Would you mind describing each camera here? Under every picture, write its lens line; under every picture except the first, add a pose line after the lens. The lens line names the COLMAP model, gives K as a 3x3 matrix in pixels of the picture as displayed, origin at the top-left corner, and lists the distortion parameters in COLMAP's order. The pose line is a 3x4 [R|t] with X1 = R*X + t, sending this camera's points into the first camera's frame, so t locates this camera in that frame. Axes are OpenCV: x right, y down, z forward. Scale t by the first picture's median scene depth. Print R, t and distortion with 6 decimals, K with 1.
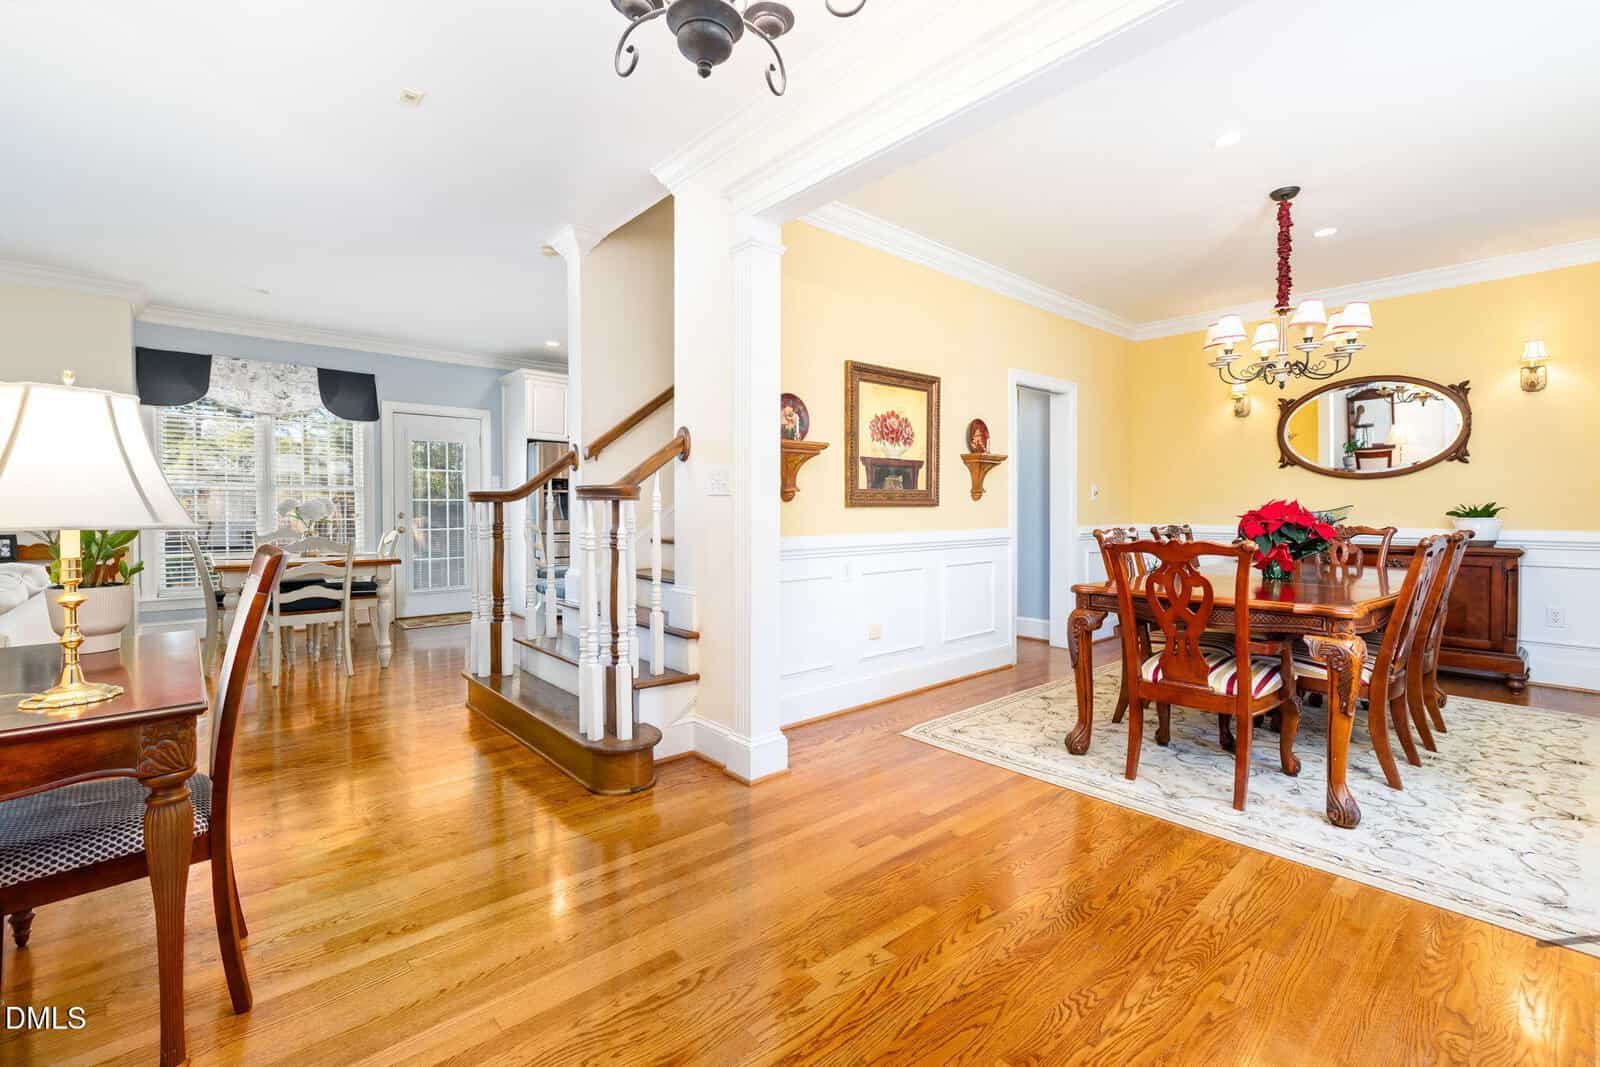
lens RADIAL K [[698.9, 0, 792.4], [0, 698.9, 499.4], [0, 0, 1]] dist [-0.001213, 0.000000]
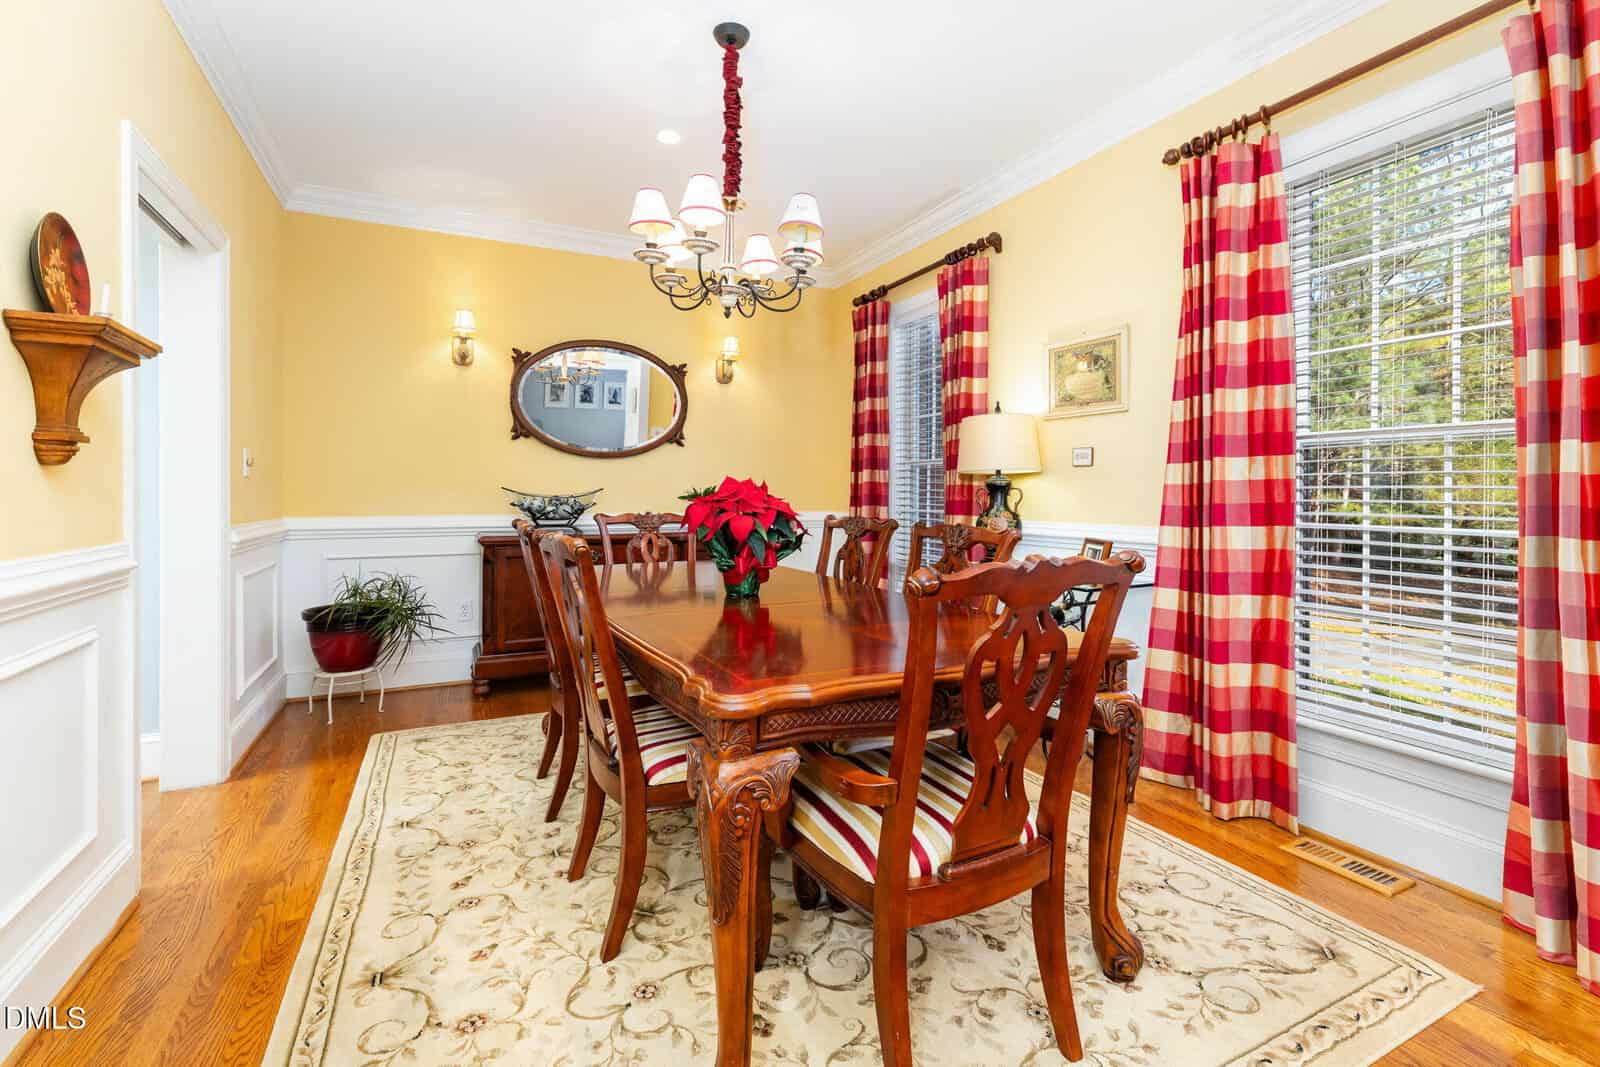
lens RADIAL K [[698.9, 0, 792.4], [0, 698.9, 499.4], [0, 0, 1]] dist [-0.001213, 0.000000]
pose [[0.261605, -0.008673, 0.965136, 0.039403], [-0.015535, 0.999792, 0.013196, 0.008155], [-0.965050, -0.018445, 0.261416, 0.586972]]
